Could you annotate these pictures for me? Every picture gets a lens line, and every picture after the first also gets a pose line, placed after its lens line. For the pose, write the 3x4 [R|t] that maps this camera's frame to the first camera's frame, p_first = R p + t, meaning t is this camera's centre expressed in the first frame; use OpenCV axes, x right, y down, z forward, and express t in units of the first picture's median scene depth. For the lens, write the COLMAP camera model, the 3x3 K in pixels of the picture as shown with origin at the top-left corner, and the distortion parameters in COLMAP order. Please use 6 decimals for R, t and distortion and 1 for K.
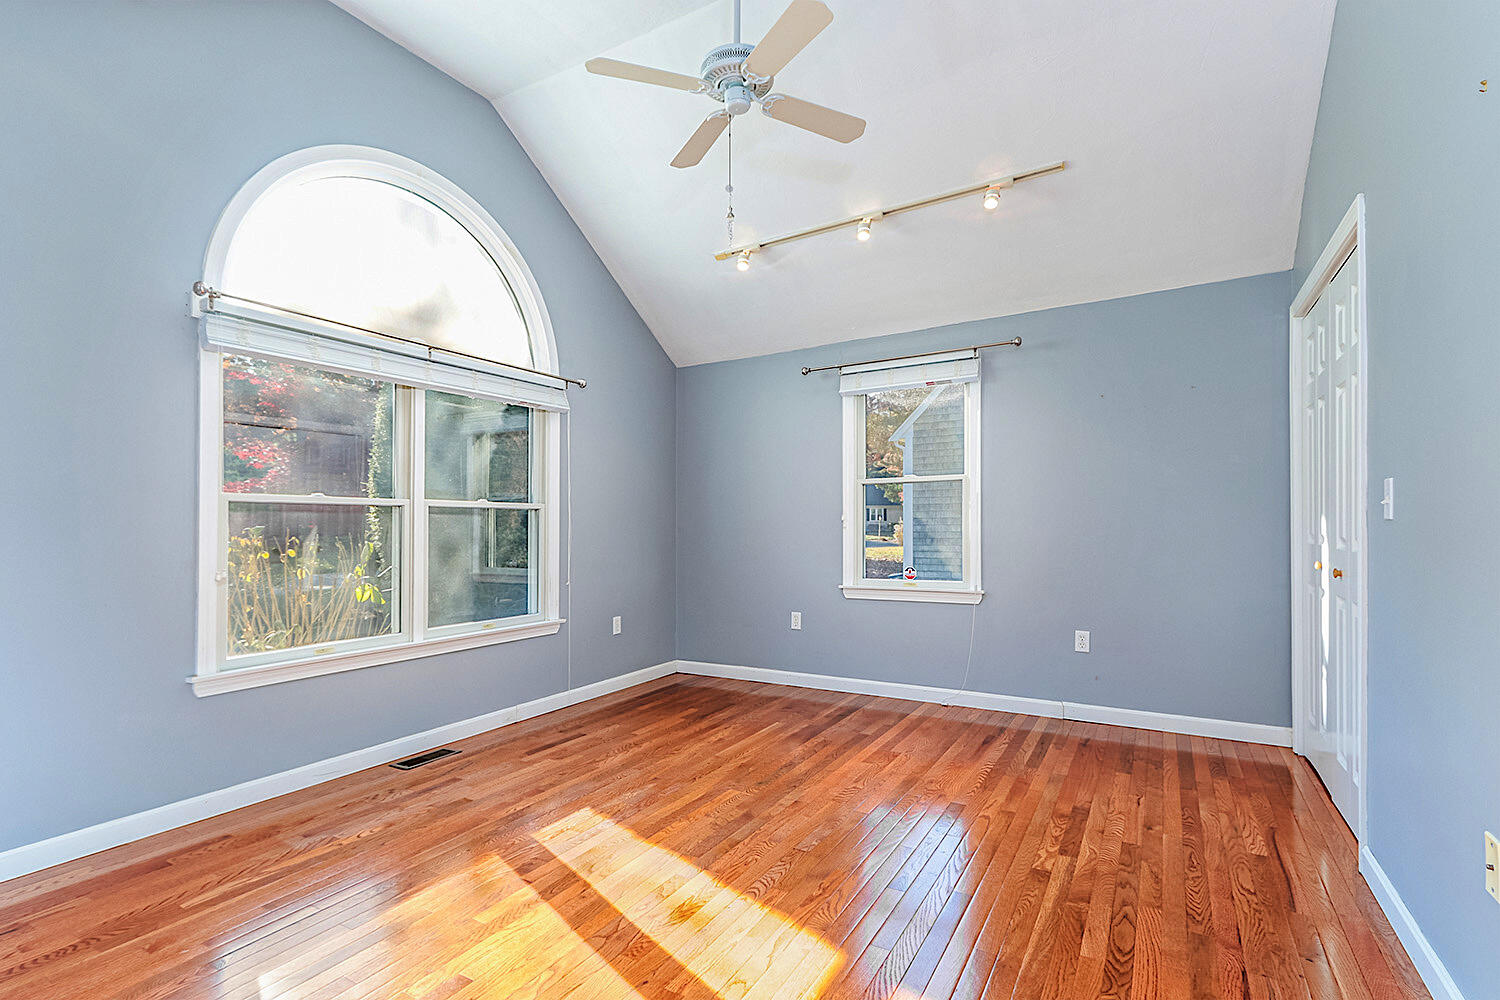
lens RADIAL K [[713.3, 0, 744.7], [0, 713.3, 530.7], [0, 0, 1]] dist [0.013354, 0.000041]
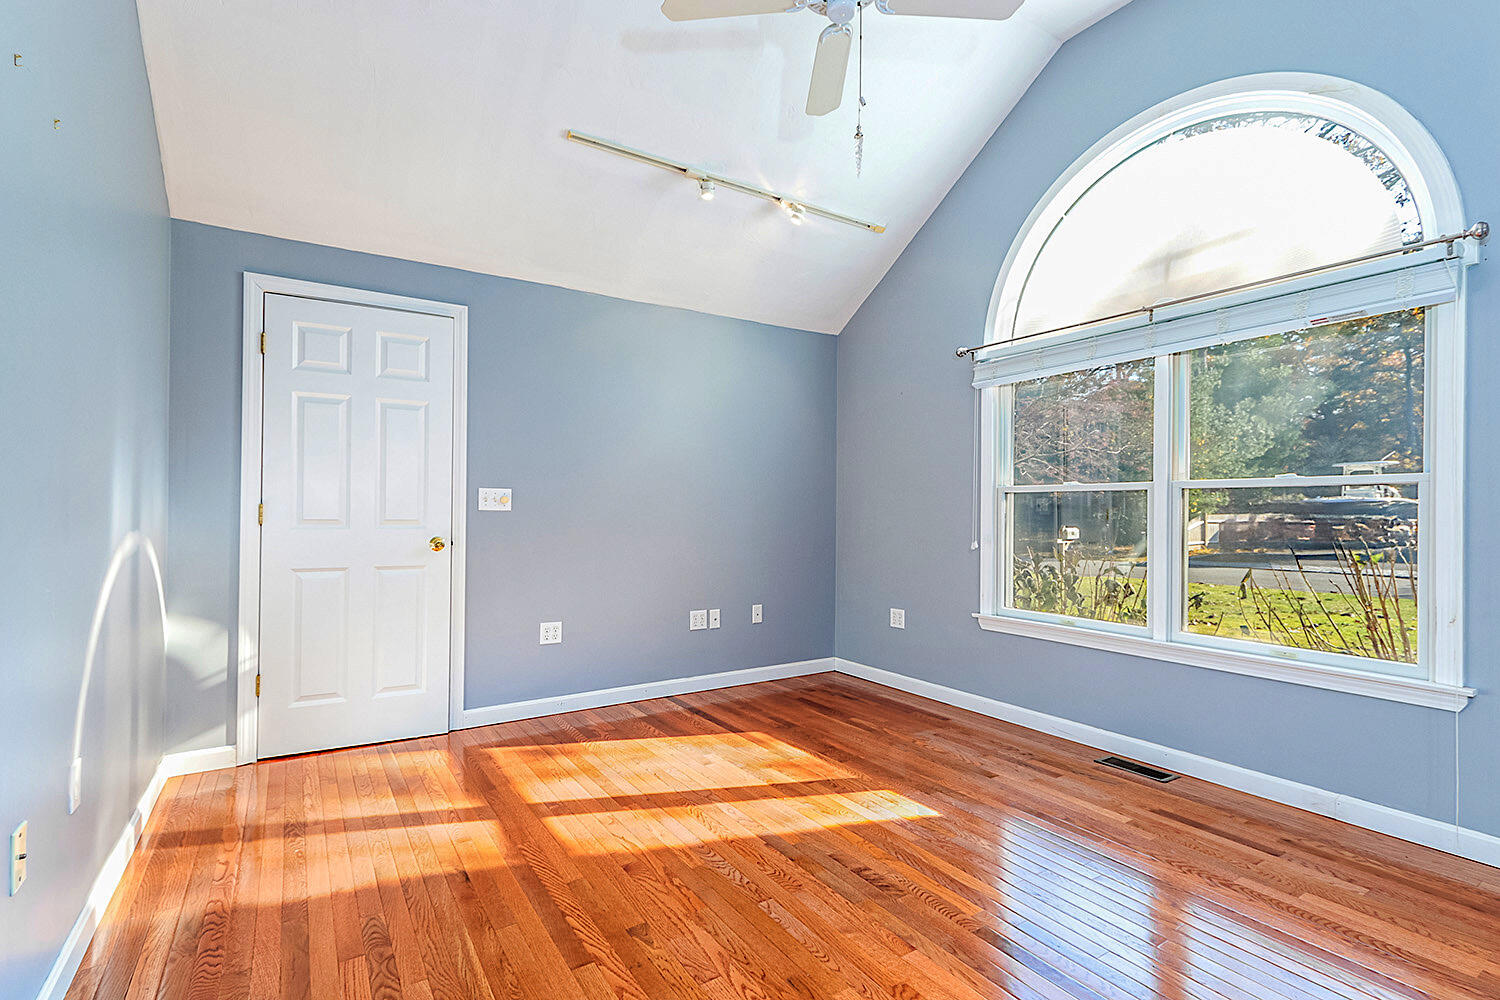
lens RADIAL K [[715.5, 0, 717.4], [0, 715.5, 504.6], [0, 0, 1]] dist [0.014980, -0.000101]
pose [[-0.481875, -0.002773, -0.876236, 0.574406], [-0.003946, 0.999992, -0.000995, -0.011164], [0.876231, 0.002978, -0.481882, 0.923668]]
